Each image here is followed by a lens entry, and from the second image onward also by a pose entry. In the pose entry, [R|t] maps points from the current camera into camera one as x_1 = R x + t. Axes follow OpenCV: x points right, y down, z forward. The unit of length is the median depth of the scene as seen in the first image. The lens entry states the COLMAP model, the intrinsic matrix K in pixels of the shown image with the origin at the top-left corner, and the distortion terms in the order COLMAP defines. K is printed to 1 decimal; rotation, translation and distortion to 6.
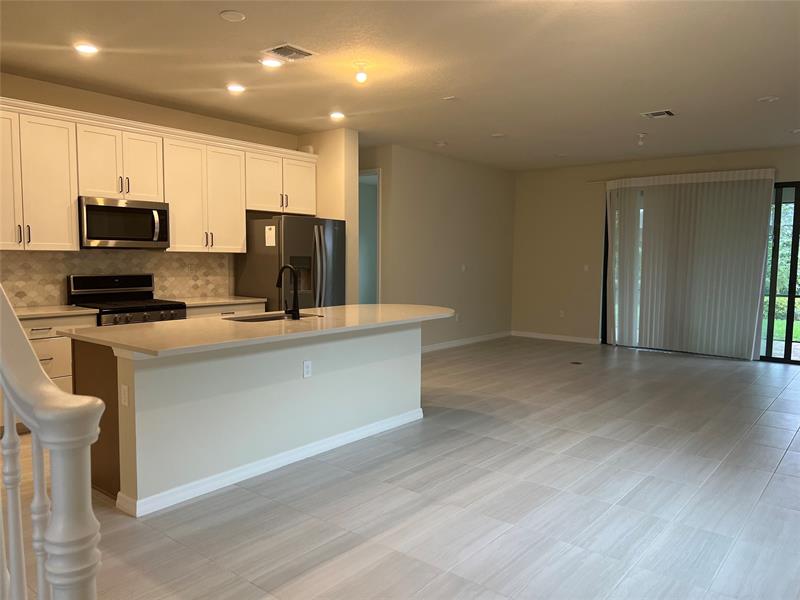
lens RADIAL K [[602.6, 0, 400.8], [0, 602.6, 299.9], [0, 0, 1]] dist [0.069472, -0.013156]
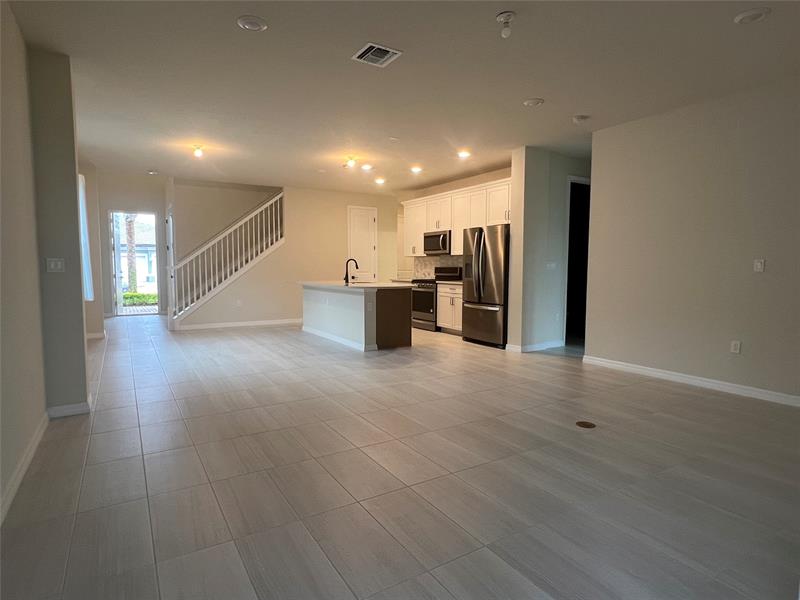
lens RADIAL K [[463.3, 0, 404.5], [0, 463.3, 300.0], [0, 0, 1]] dist [0.000402, -0.003274]
pose [[-0.334357, 0.056280, -0.940765, 1.090675], [-0.075628, 0.993394, 0.086308, -0.054633], [0.939407, 0.100006, -0.327892, 1.404072]]
